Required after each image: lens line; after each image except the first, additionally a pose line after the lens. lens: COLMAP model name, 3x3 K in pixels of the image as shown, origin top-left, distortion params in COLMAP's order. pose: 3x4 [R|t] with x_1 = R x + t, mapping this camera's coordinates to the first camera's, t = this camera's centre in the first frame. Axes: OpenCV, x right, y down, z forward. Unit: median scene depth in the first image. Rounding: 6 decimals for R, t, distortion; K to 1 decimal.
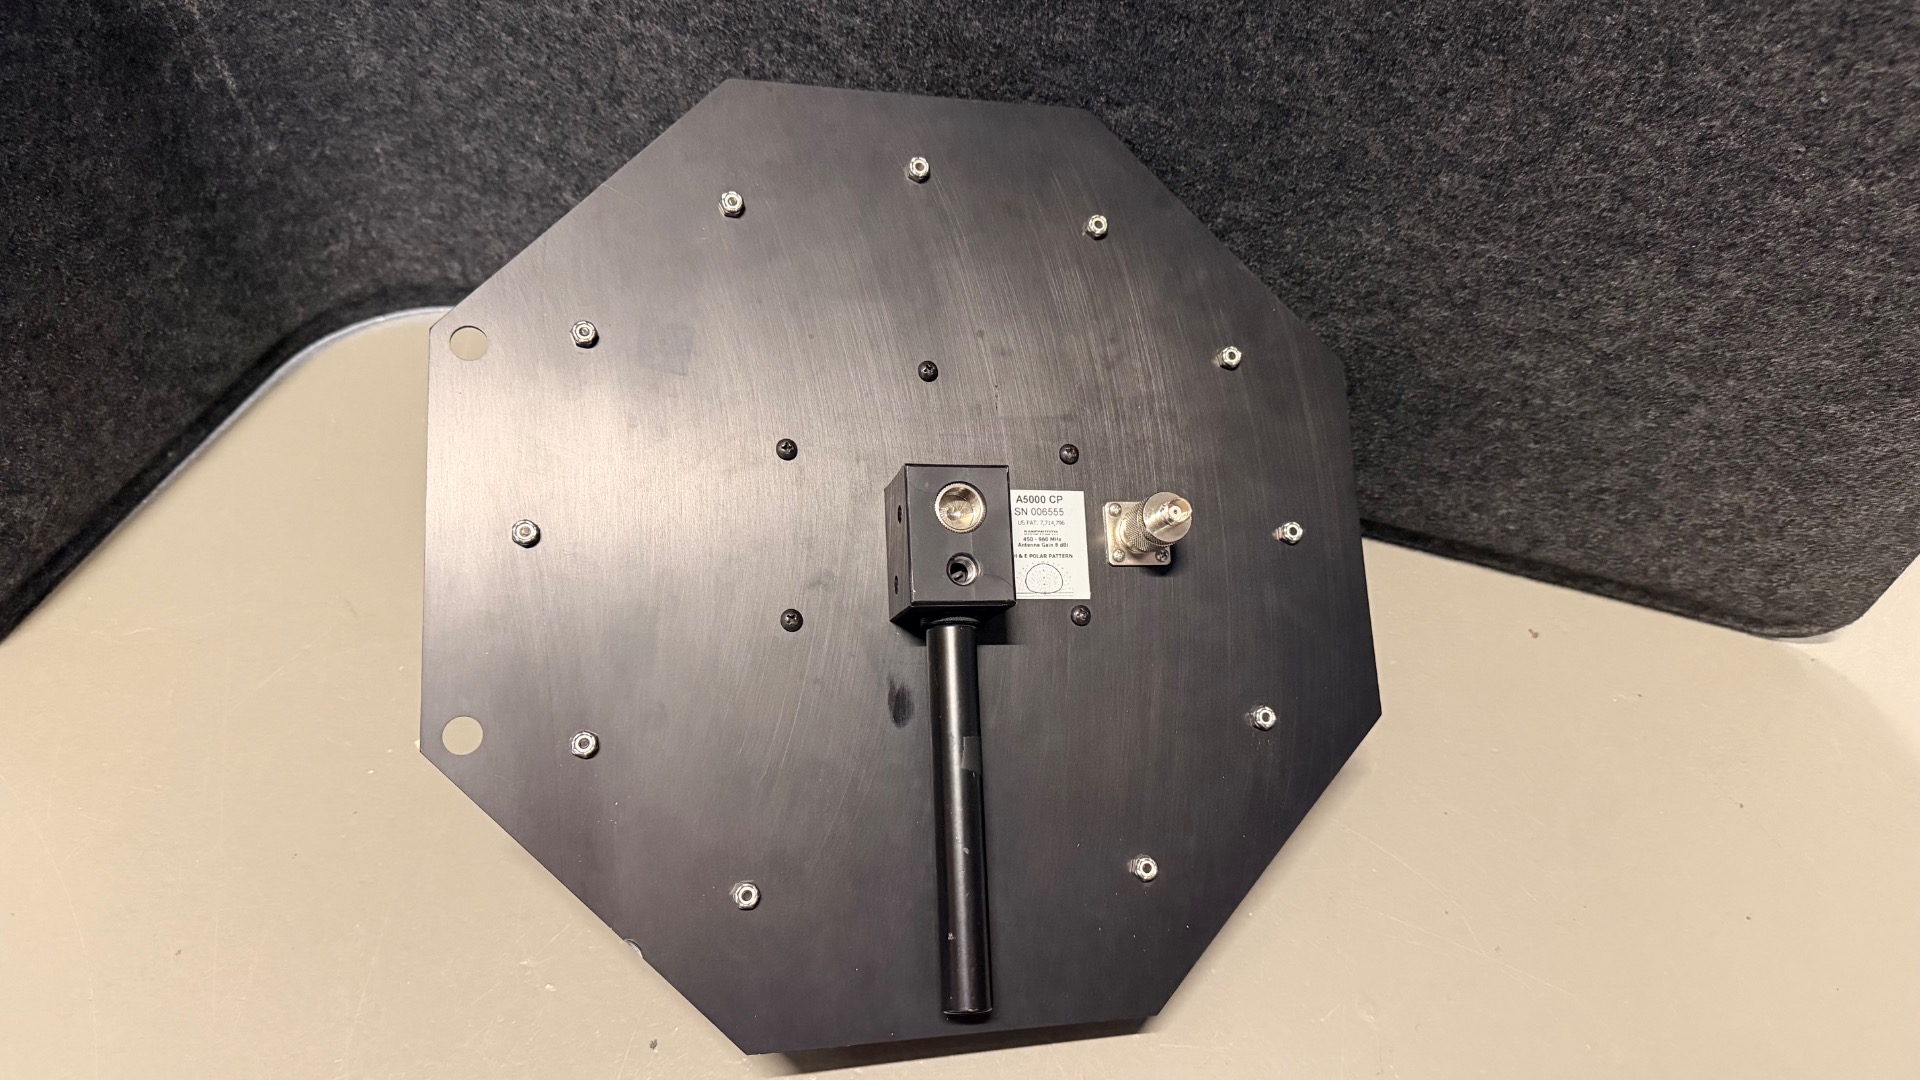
lens RADIAL K [[1374.3, 0, 960.0], [0, 1374.3, 540.0], [0, 0, 1]] dist [-0.086826, 0.080039]
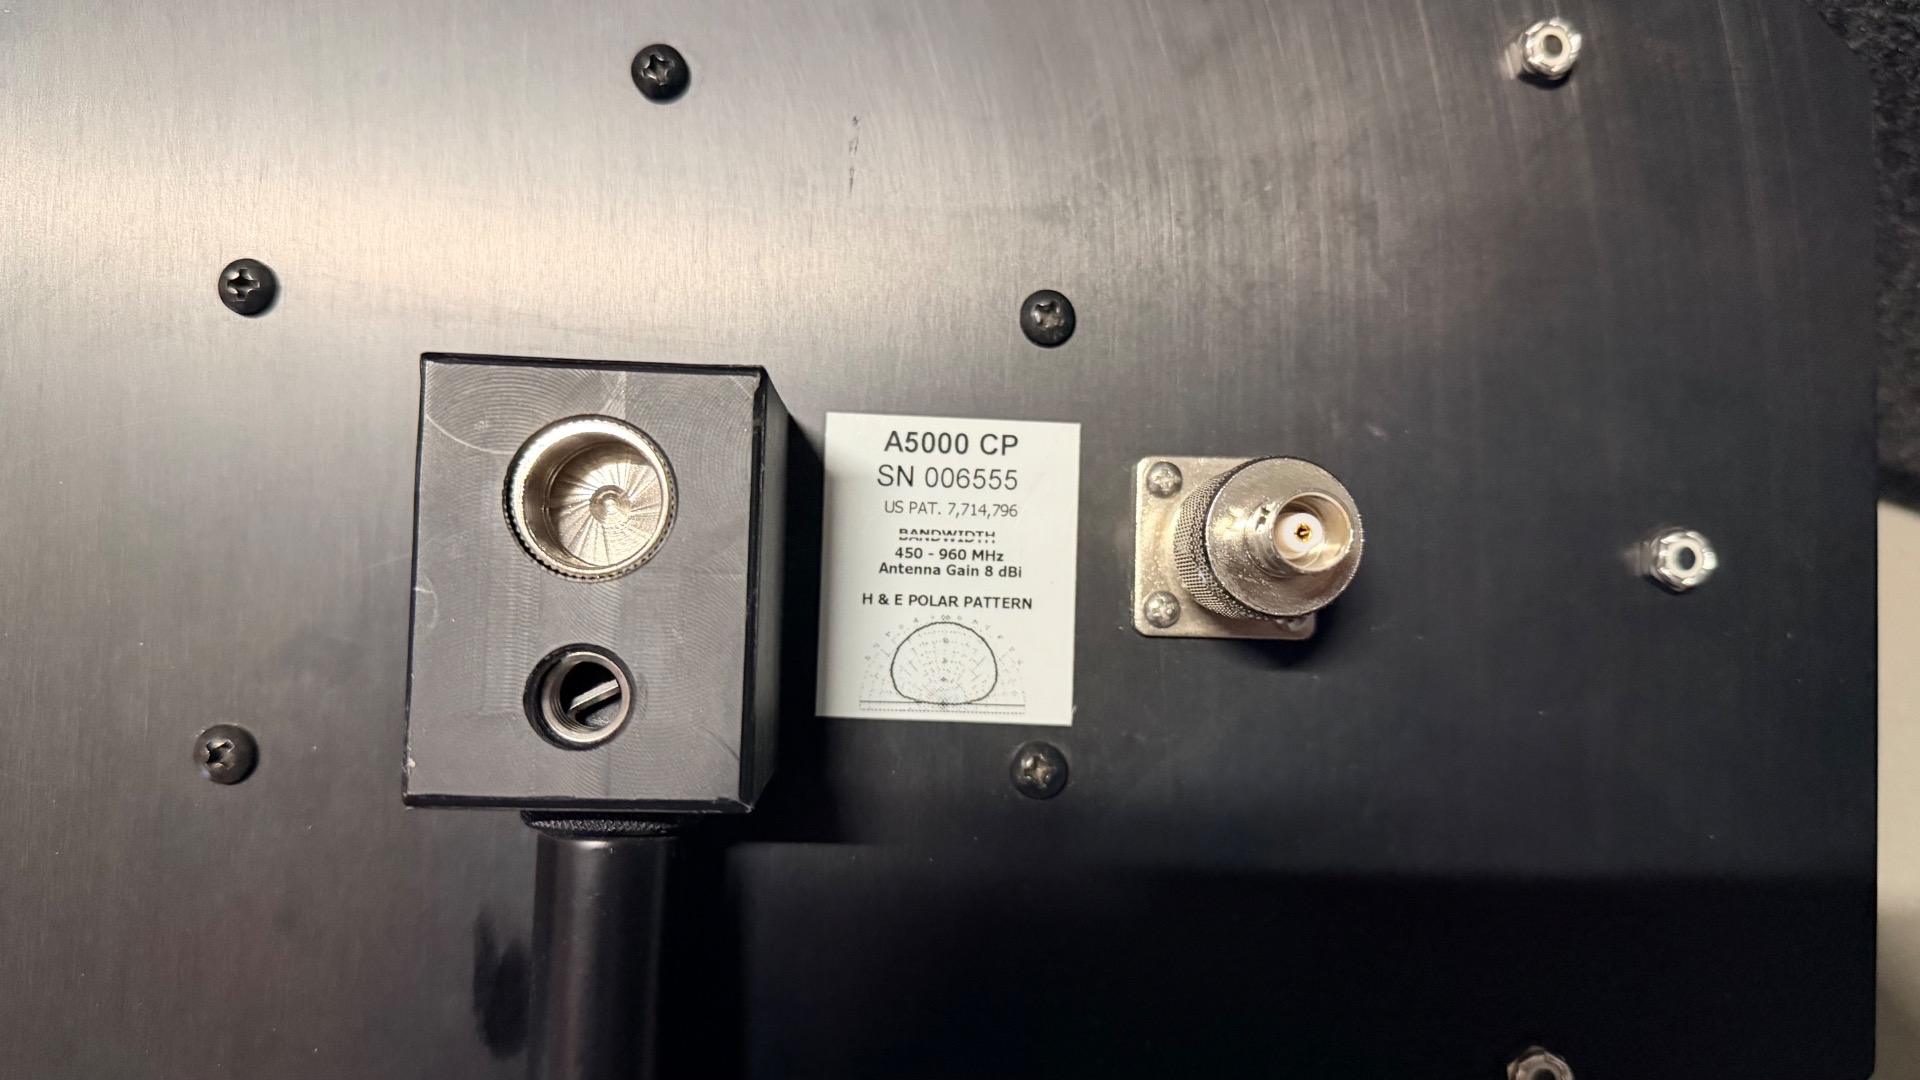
lens RADIAL K [[1358.4, 0, 966.0], [0, 1358.4, 547.3], [0, 0, 1]] dist [0.004847, -0.038982]
pose [[0.981489, 0.065503, -0.179970, 0.127918], [-0.035923, 0.985980, 0.162949, -0.061018], [0.188120, -0.153467, 0.970082, 0.644903]]
